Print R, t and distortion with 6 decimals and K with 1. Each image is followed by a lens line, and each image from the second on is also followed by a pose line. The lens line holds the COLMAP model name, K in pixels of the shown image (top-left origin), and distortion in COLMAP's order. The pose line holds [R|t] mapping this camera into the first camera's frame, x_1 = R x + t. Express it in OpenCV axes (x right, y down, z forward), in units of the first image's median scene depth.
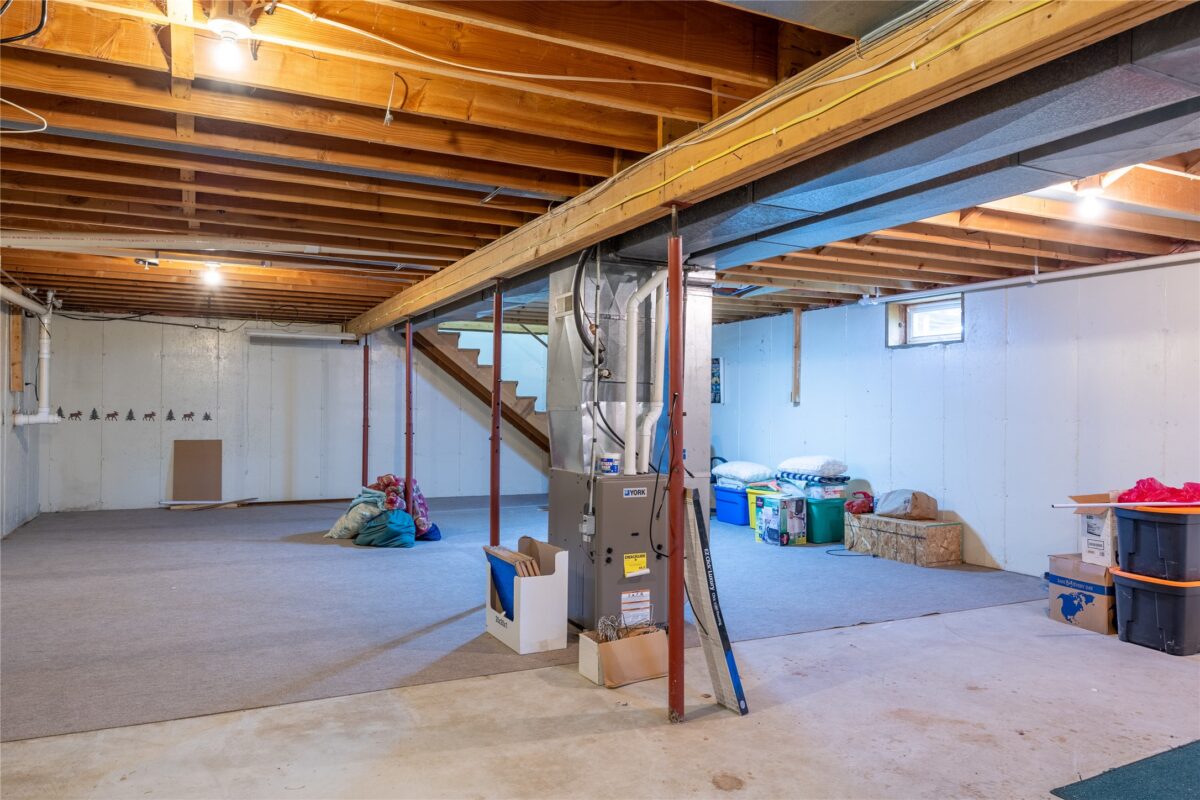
lens RADIAL K [[842.9, 0, 600.0], [0, 842.9, 400.0], [0, 0, 1]] dist [-0.017283, 0.002491]
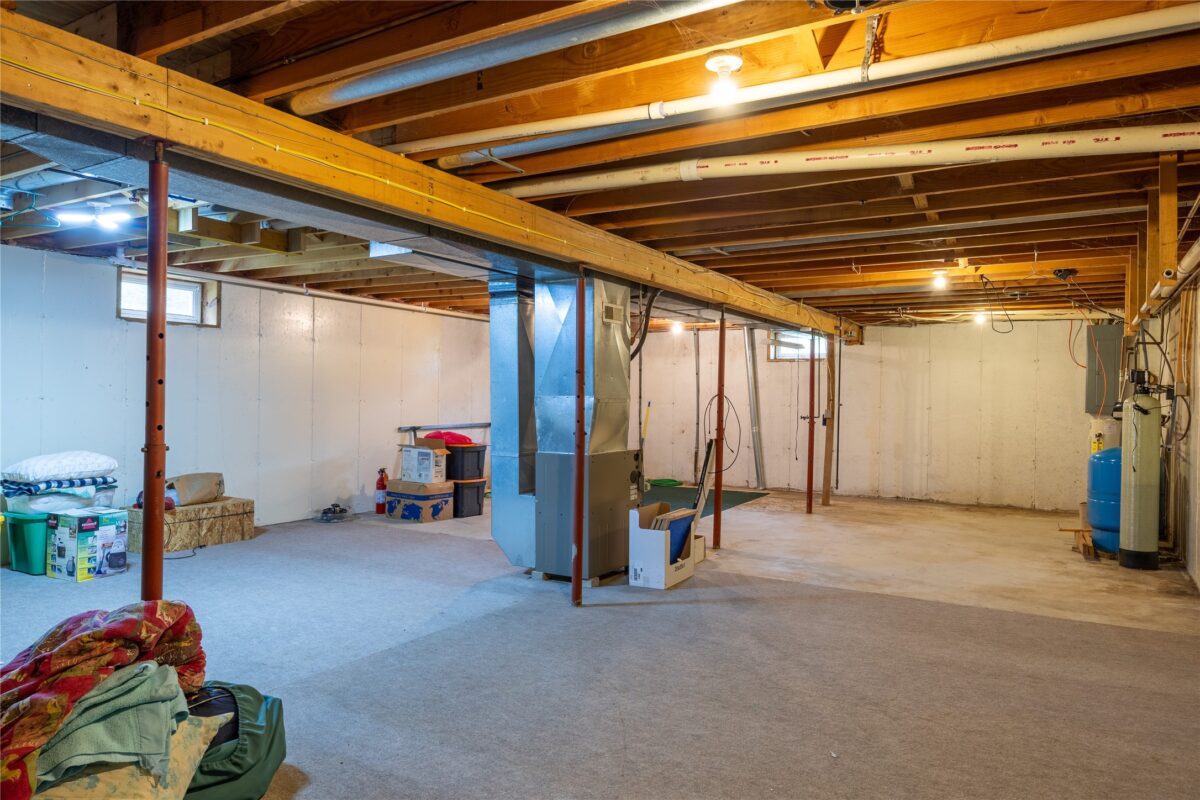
lens RADIAL K [[881.8, 0, 600.0], [0, 881.8, 400.0], [0, 0, 1]] dist [-0.005355, -0.001820]
pose [[-0.581500, -0.015024, 0.813408, -0.664656], [-0.020734, 0.999778, 0.003644, 0.007205], [-0.813282, -0.014746, -0.581682, 1.101853]]
